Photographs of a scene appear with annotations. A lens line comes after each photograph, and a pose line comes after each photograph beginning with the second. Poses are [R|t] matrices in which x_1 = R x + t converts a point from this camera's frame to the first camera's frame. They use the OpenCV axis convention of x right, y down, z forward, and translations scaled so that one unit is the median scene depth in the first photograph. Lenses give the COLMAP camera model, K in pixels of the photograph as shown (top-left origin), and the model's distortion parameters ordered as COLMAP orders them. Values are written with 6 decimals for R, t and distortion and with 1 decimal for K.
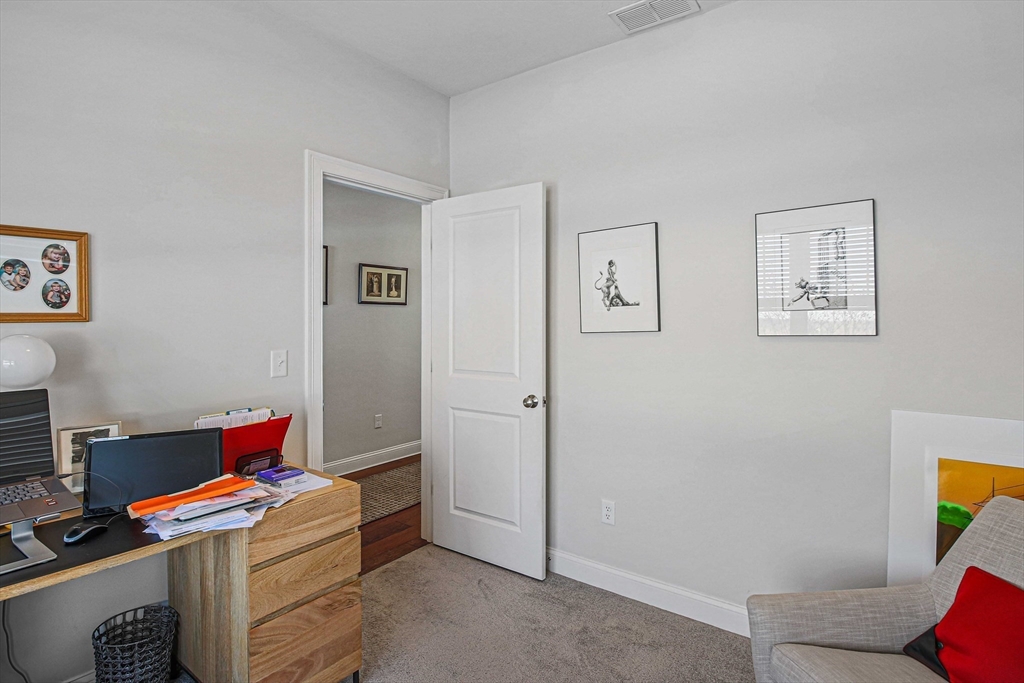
lens RADIAL K [[525.1, 0, 508.1], [0, 525.1, 333.1], [0, 0, 1]] dist [-0.019171, -0.001724]
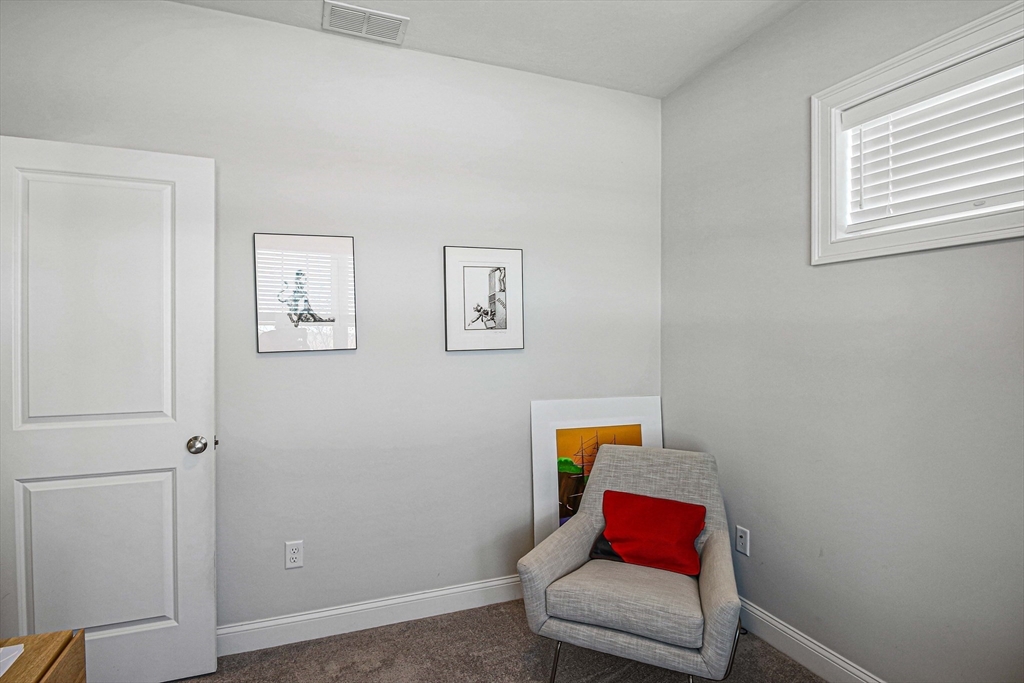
lens RADIAL K [[525.1, 0, 518.1], [0, 525.1, 345.1], [0, 0, 1]] dist [-0.019171, -0.001724]
pose [[0.515101, -0.014058, 0.857014, -0.390447], [0.018043, 0.999822, 0.005556, -0.010065], [-0.856940, 0.012602, 0.515262, 0.233431]]
